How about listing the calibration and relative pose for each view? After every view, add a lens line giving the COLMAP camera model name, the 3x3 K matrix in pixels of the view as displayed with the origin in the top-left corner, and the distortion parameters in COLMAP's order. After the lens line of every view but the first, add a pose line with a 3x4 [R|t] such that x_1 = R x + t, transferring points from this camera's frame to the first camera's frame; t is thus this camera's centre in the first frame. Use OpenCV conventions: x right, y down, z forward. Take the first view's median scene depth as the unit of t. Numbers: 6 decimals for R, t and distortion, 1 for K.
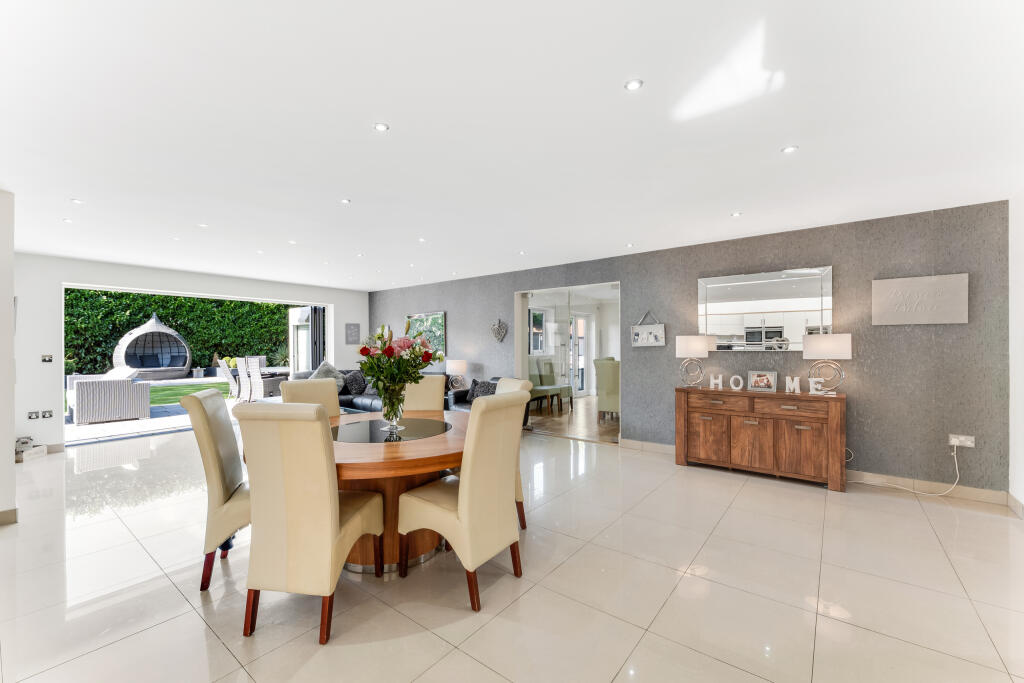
lens RADIAL K [[417.5, 0, 519.0], [0, 417.5, 345.1], [0, 0, 1]] dist [0.000168, 0.000238]
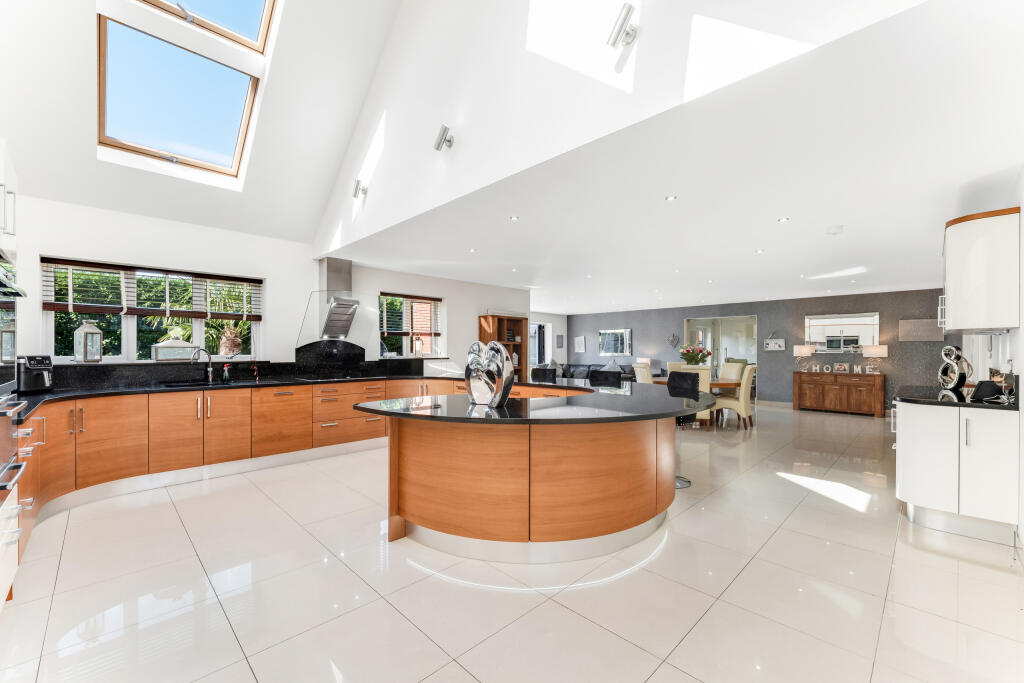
lens RADIAL K [[417.5, 0, 505.7], [0, 417.5, 349.7], [0, 0, 1]] dist [0.000168, 0.000238]
pose [[0.989103, 0.006968, -0.147062, -0.695391], [-0.006470, 0.999972, 0.003861, -0.000154], [0.147085, -0.002867, 0.989120, -1.182254]]
